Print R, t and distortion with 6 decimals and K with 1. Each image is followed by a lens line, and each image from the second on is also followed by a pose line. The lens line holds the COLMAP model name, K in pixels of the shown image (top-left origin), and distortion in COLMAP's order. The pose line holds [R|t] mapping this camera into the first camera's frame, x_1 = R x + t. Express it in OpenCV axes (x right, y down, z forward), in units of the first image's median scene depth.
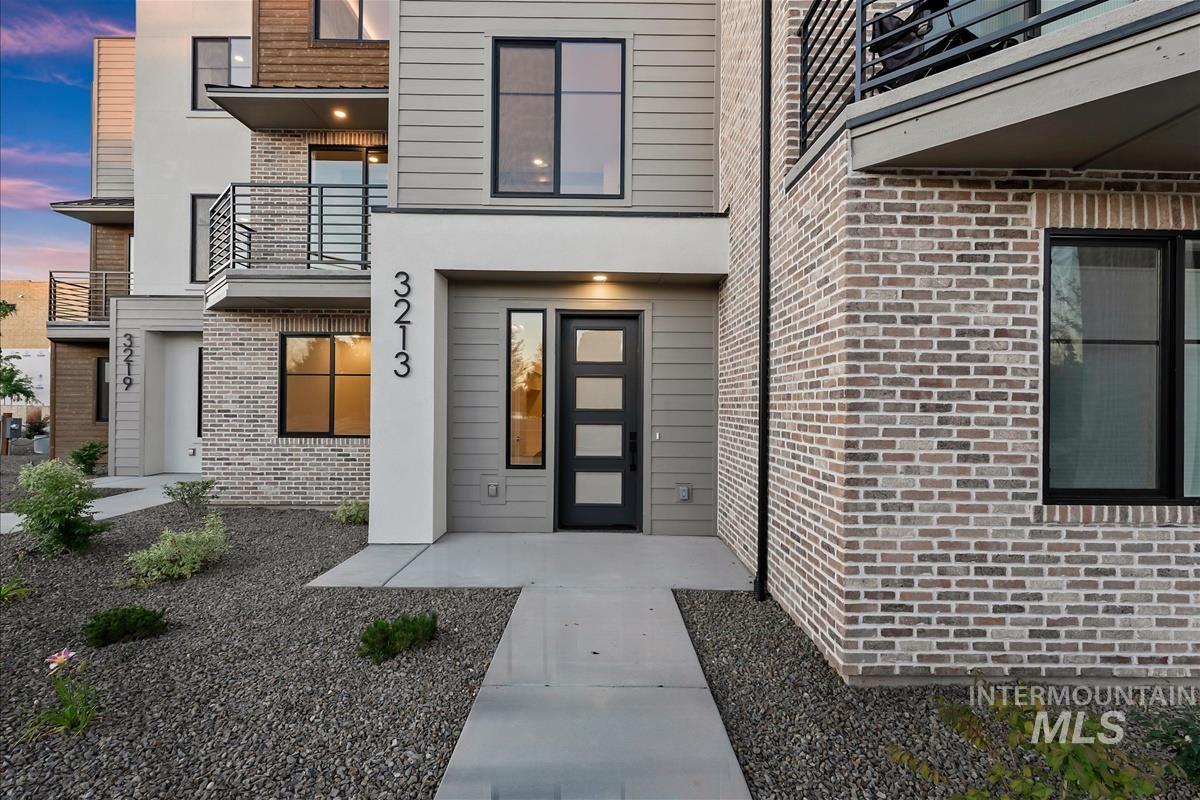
lens RADIAL K [[517.8, 0, 600.9], [0, 517.8, 401.3], [0, 0, 1]] dist [0.000708, -0.000070]
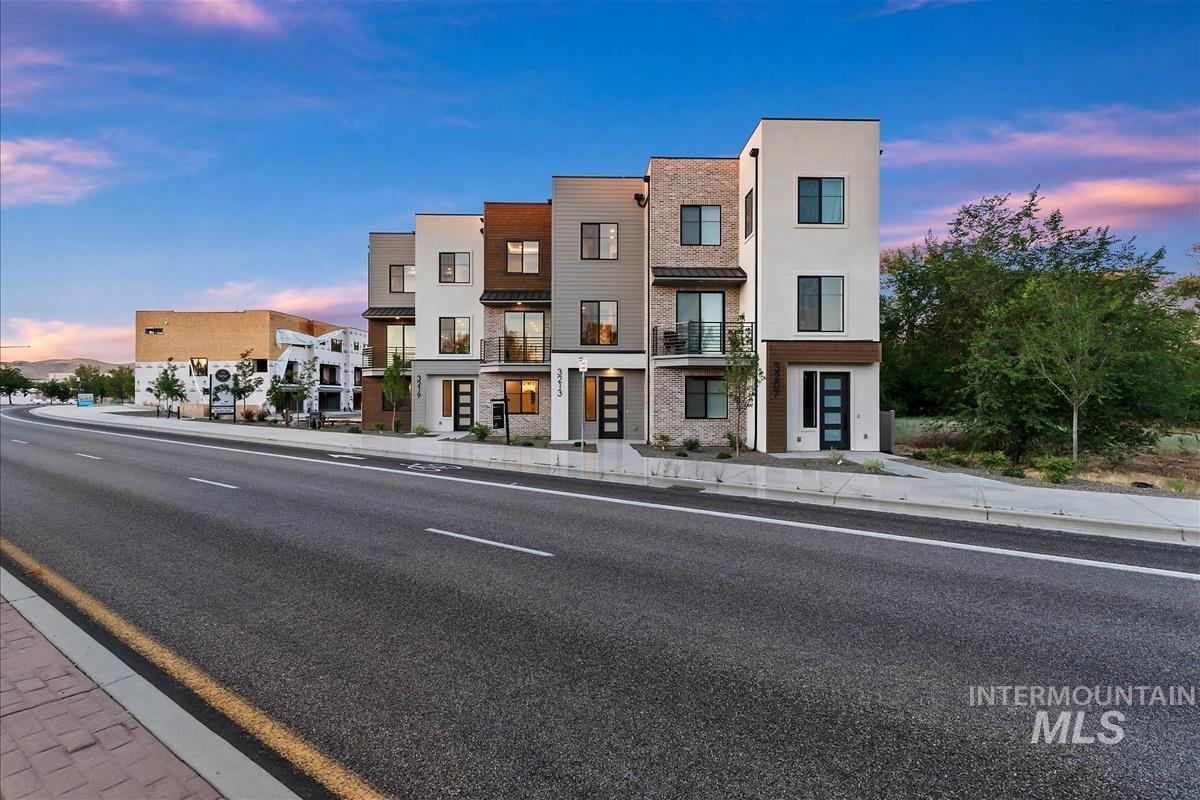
lens RADIAL K [[517.8, 0, 599.0], [0, 517.8, 399.1], [0, 0, 1]] dist [0.000708, -0.000070]
pose [[0.999851, -0.004412, 0.016661, -0.144868], [0.004351, 0.999984, 0.003665, -0.035432], [-0.016677, -0.003592, 0.999854, -2.534873]]
